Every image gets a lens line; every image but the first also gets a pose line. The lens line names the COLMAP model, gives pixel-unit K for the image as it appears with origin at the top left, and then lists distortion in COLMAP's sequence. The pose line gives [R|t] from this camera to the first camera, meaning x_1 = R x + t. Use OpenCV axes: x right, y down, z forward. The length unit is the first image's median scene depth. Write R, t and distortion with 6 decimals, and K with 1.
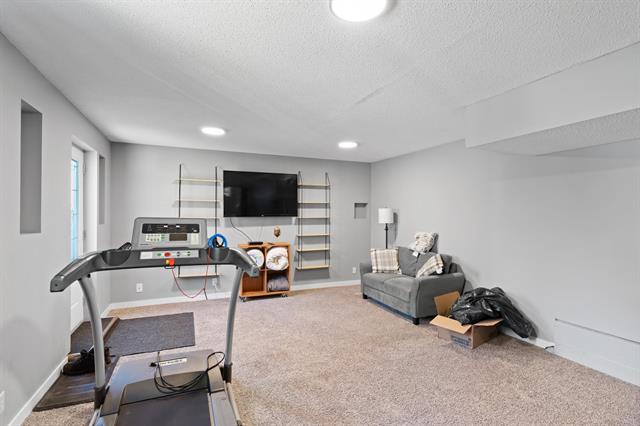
lens RADIAL K [[312.5, 0, 315.3], [0, 312.5, 213.7], [0, 0, 1]] dist [-0.003338, -0.000328]
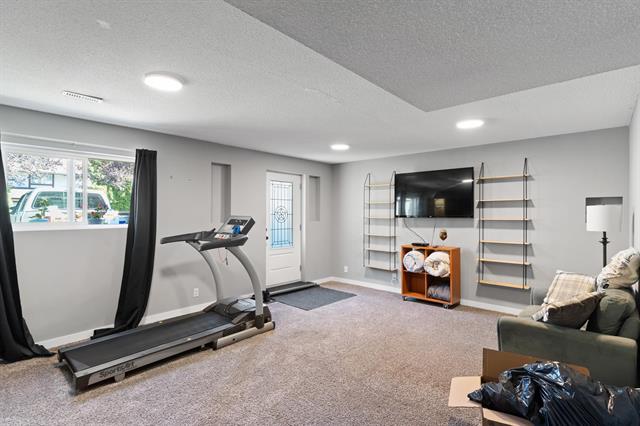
lens RADIAL K [[312.5, 0, 317.0], [0, 312.5, 212.1], [0, 0, 1]] dist [-0.003338, -0.000328]
pose [[0.415638, -0.006562, -0.909506, 0.554421], [-0.005067, 0.999942, -0.009530, 0.004007], [0.909516, 0.008570, 0.415581, 0.297256]]
